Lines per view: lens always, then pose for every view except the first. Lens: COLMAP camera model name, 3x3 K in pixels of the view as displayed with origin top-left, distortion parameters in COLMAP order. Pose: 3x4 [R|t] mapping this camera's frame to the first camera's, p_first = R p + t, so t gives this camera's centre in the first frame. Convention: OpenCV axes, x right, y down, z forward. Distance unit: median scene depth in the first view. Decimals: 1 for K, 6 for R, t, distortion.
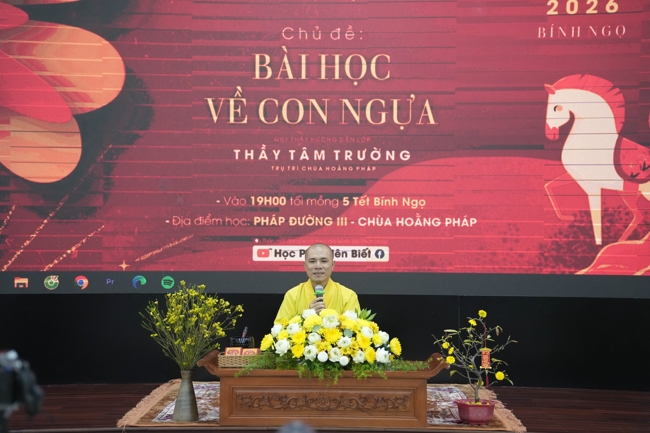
lens RADIAL K [[1316.8, 0, 302.7], [0, 1316.8, 216.7], [0, 0, 1]] dist [0.572875, -0.010937]
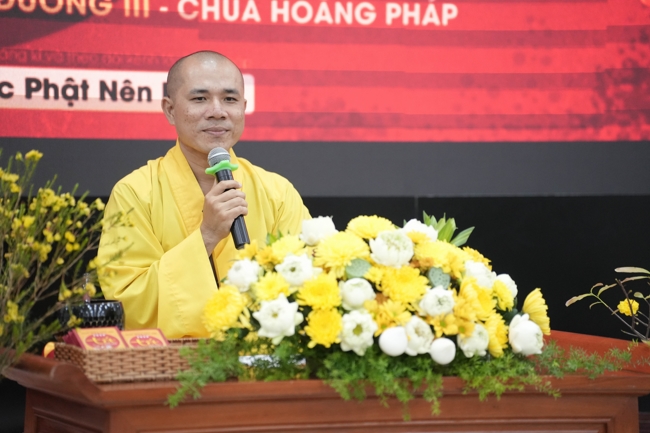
lens RADIAL K [[2820.0, 0, 325.0], [0, 2820.0, 216.5], [0, 0, 1]] dist [1.606709, 67.299393]
pose [[0.930464, -0.010913, 0.366221, -0.223190], [-0.005027, 0.999082, 0.042543, 0.028538], [-0.366349, -0.041426, 0.929555, 0.209873]]
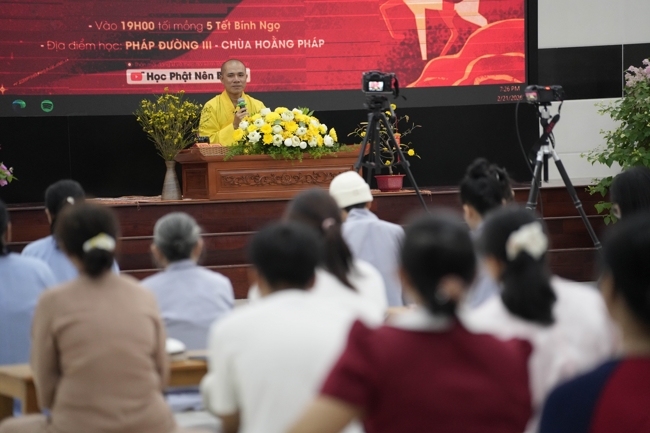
lens RADIAL K [[2820.0, 0, 325.0], [0, 2820.0, 216.5], [0, 0, 1]] dist [1.606709, 67.299393]
pose [[0.935965, -0.047649, 0.348855, -0.688116], [0.036140, 0.998569, 0.039430, 0.054438], [-0.350234, -0.024298, 0.936347, -1.184213]]
